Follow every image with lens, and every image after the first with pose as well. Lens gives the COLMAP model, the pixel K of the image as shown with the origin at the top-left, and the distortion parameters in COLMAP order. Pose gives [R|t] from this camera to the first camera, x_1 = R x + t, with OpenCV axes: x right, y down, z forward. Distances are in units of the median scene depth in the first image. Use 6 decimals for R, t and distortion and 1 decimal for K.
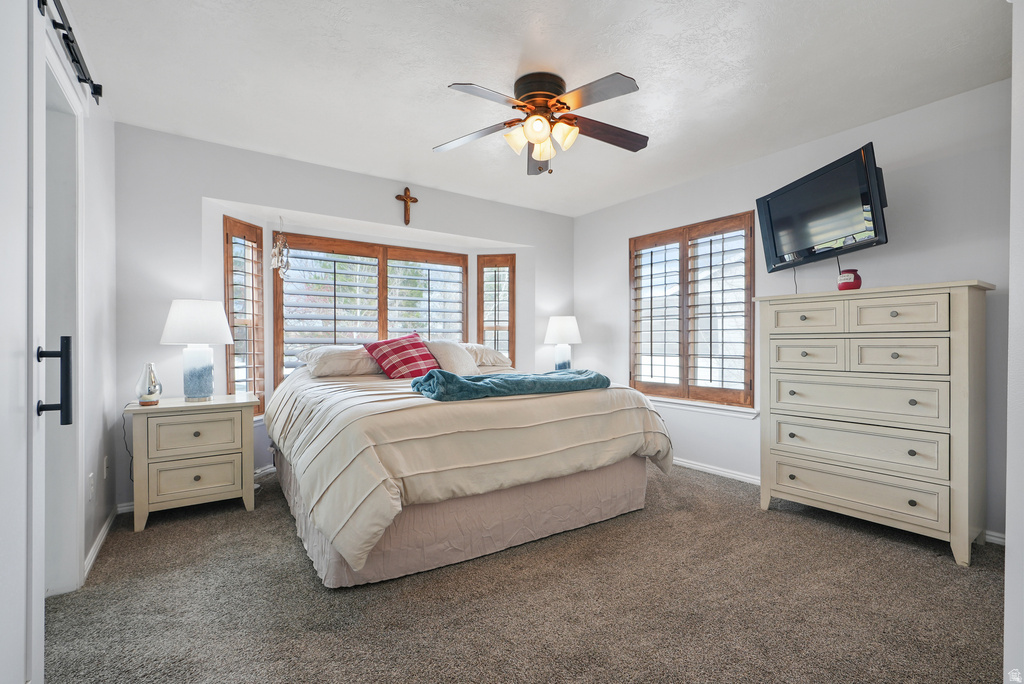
lens RADIAL K [[464.7, 0, 514.7], [0, 464.7, 342.3], [0, 0, 1]] dist [-0.009991, -0.000052]
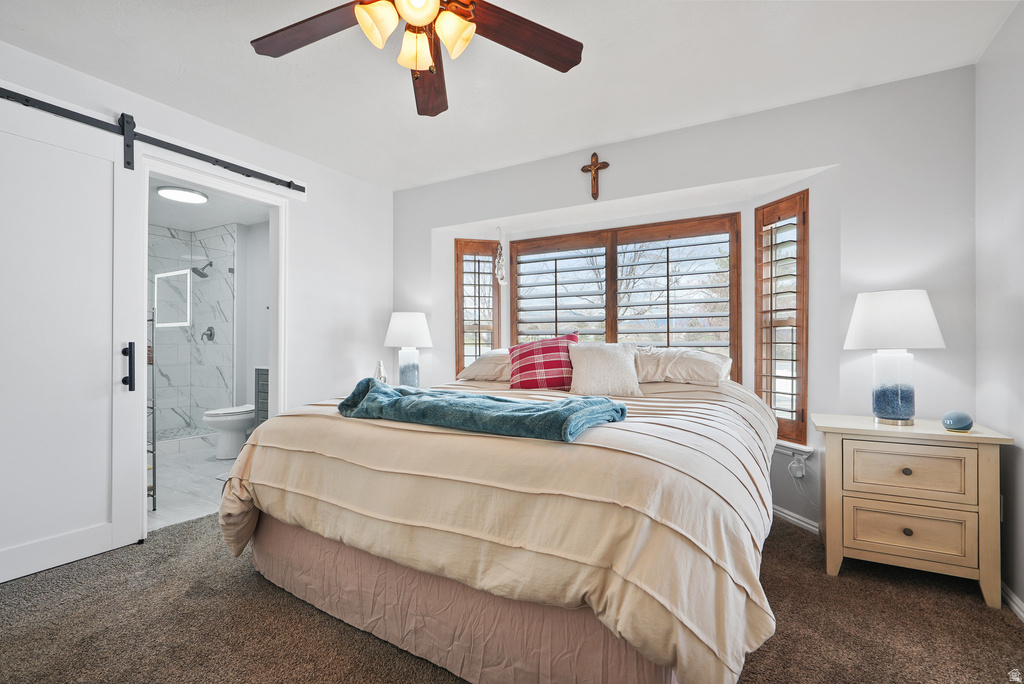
lens RADIAL K [[464.7, 0, 514.7], [0, 464.7, 342.3], [0, 0, 1]] dist [-0.009991, -0.000052]
pose [[0.419828, -0.003205, -0.907598, 0.431678], [-0.000747, 0.999992, -0.003877, -0.002999], [0.907603, 0.002306, 0.419823, 0.530378]]
